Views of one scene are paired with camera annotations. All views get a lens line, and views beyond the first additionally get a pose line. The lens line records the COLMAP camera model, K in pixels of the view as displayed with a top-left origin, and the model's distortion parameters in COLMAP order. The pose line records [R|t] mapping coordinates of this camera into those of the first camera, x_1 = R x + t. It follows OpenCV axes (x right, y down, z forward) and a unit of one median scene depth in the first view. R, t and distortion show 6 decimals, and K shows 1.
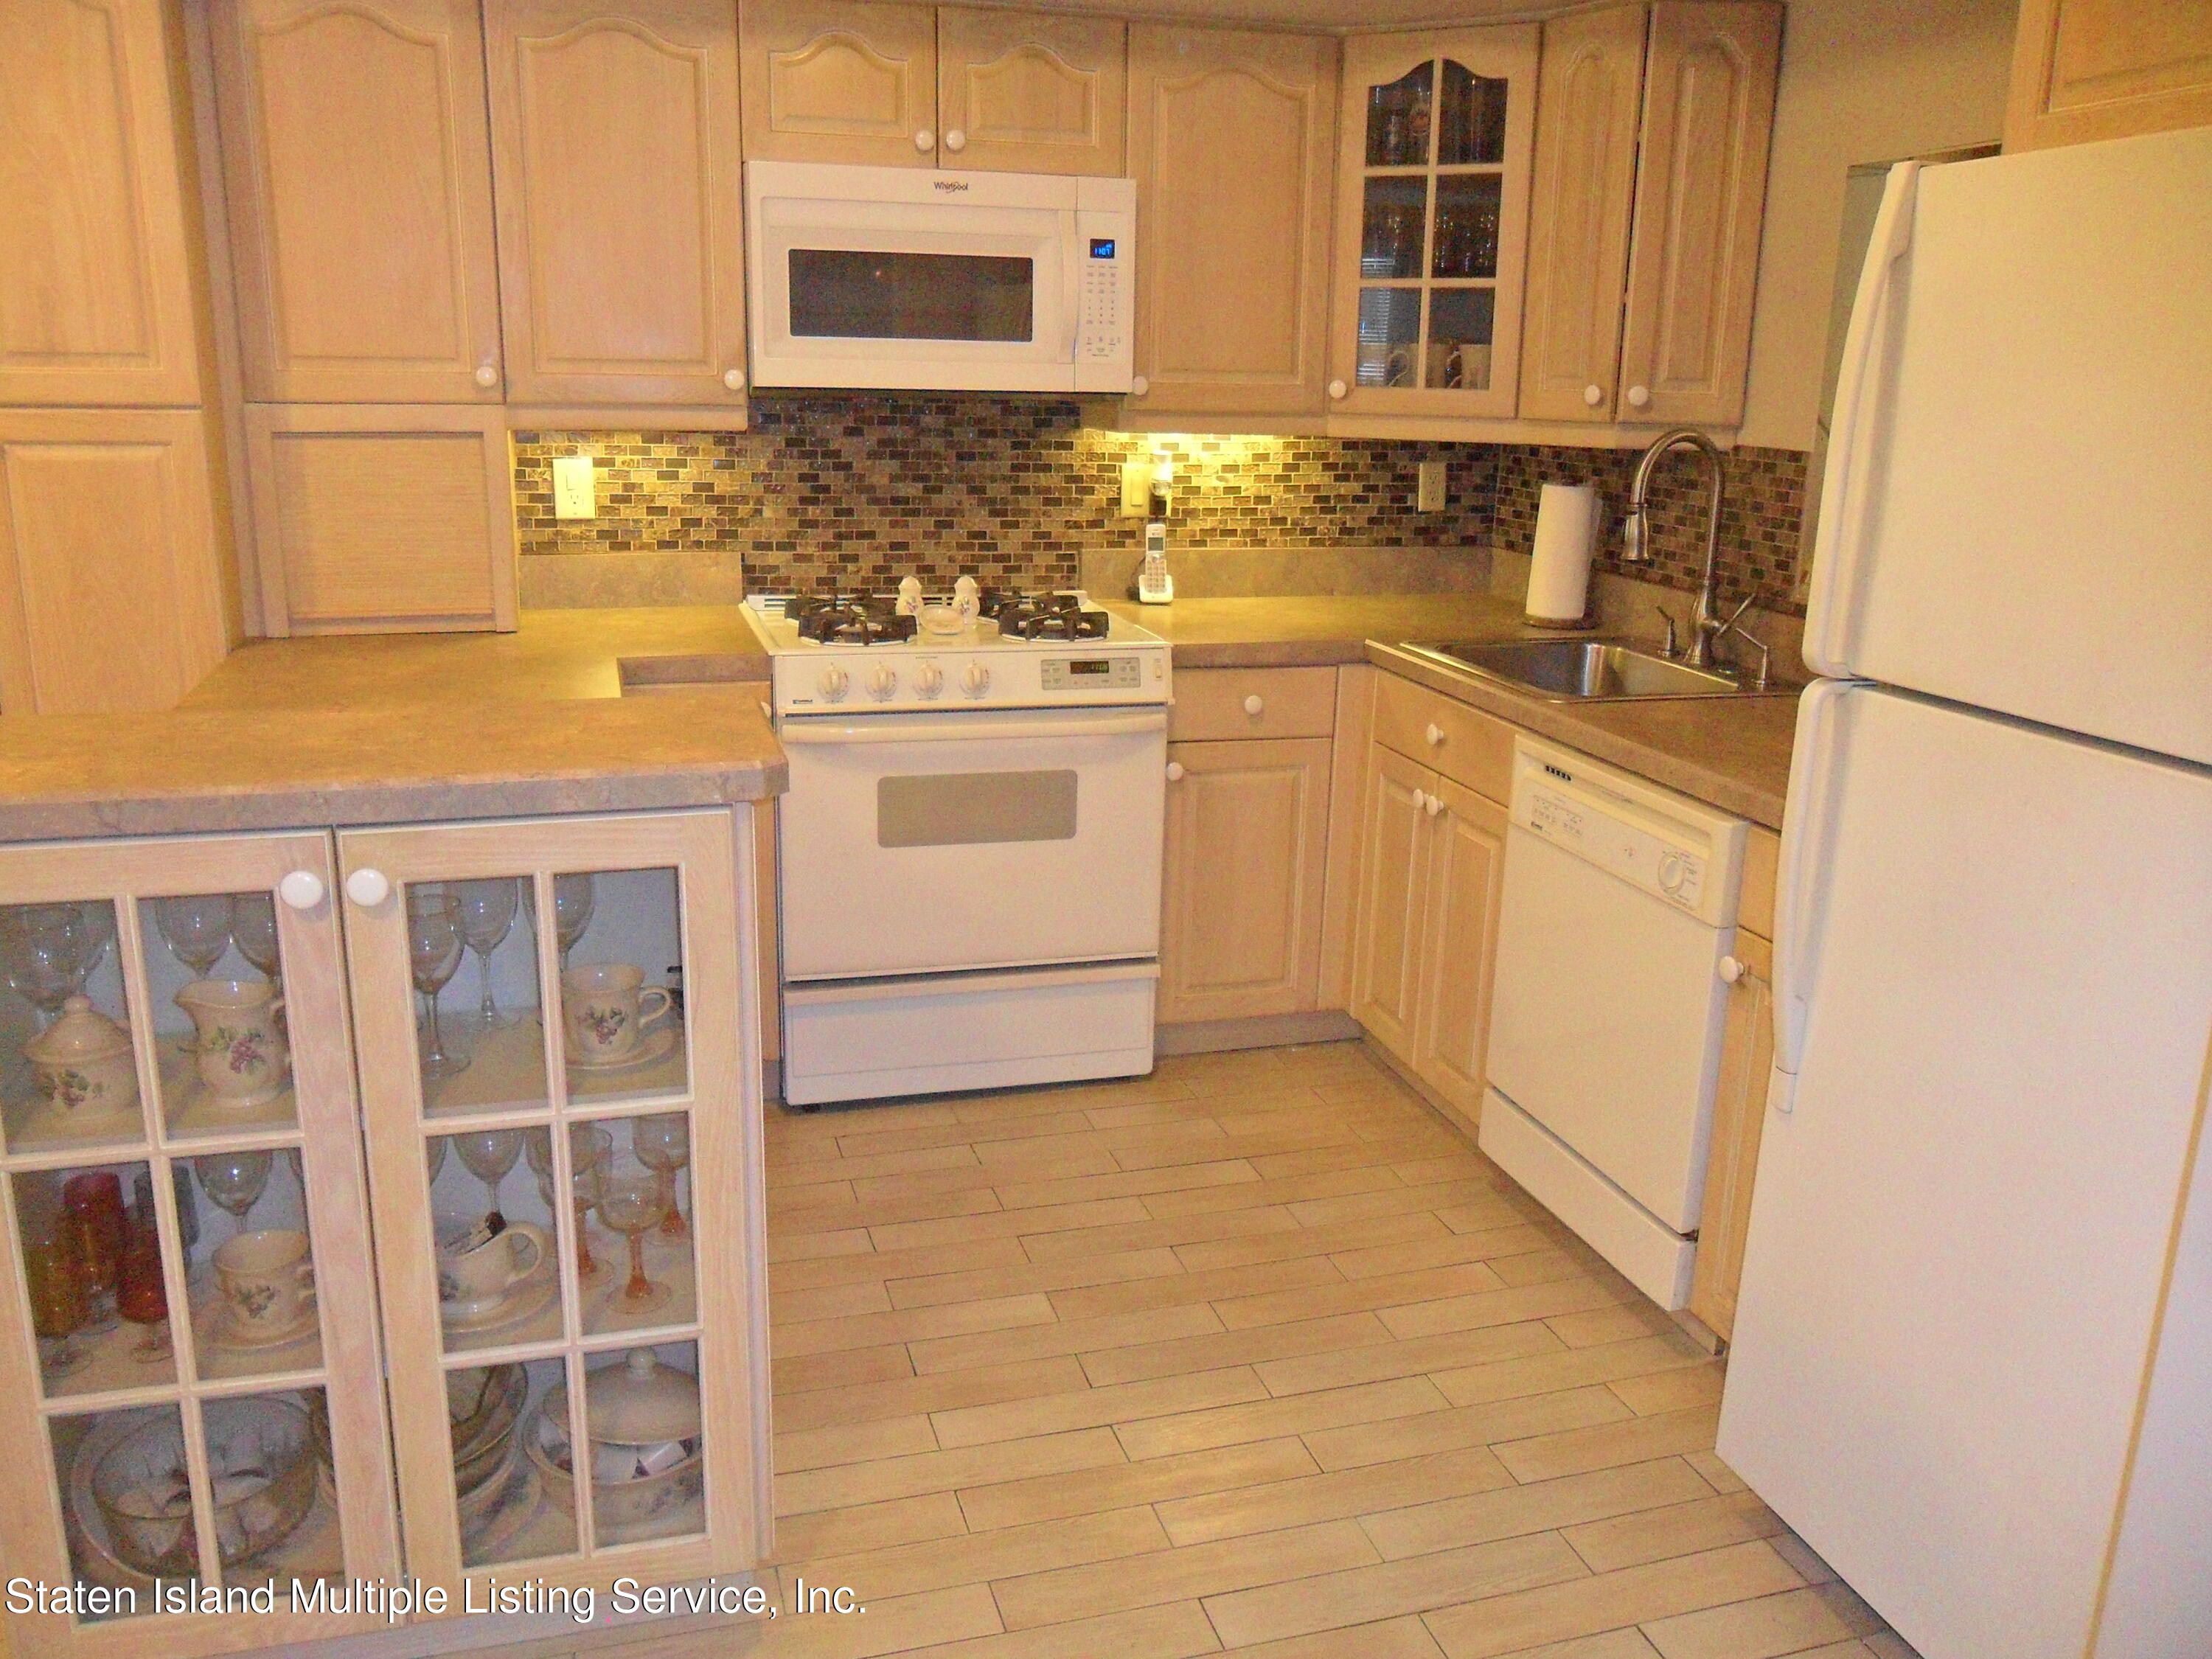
lens RADIAL K [[1801.5, 0, 1094.0], [0, 1801.5, 839.9], [0, 0, 1]] dist [-0.058458, 0.074229]
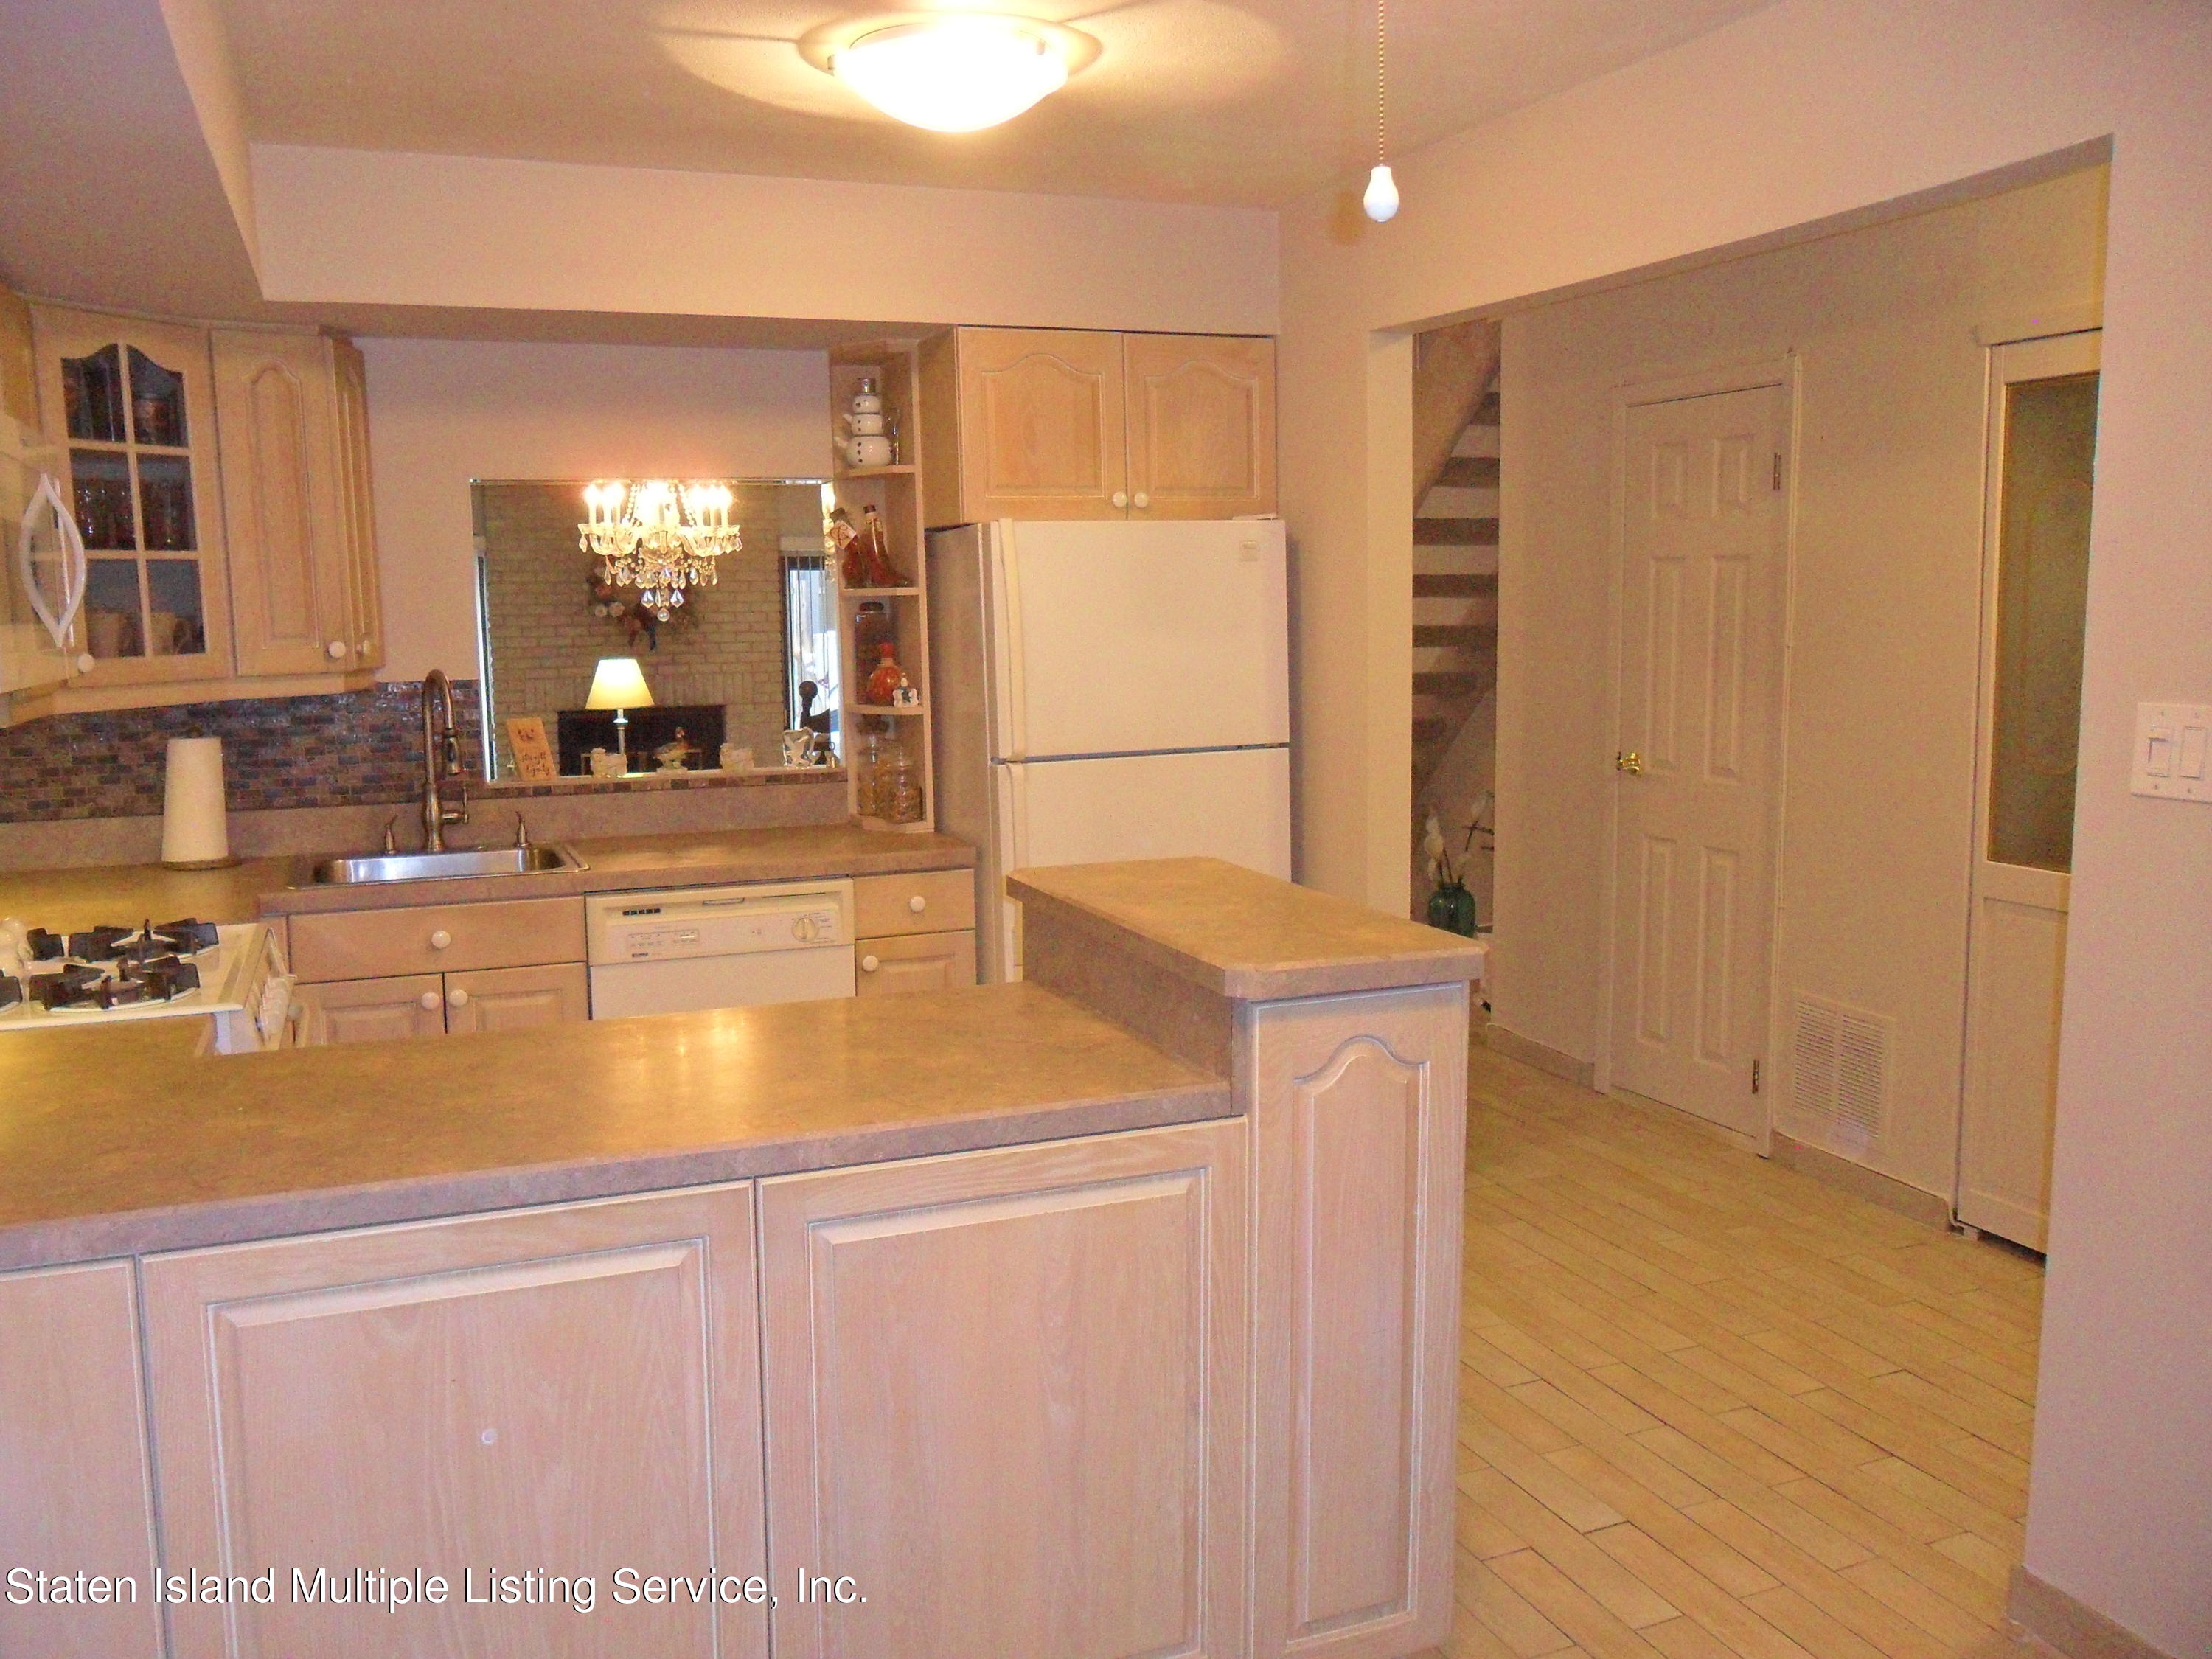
lens RADIAL K [[1759.6, 0, 1112.0], [0, 1759.6, 831.3], [0, 0, 1]] dist [-0.032681, 0.008148]
pose [[-0.112137, -0.149768, 0.982342, -0.878546], [0.272827, 0.945946, 0.175363, -0.187665], [-0.955506, 0.287674, -0.065215, 0.588050]]
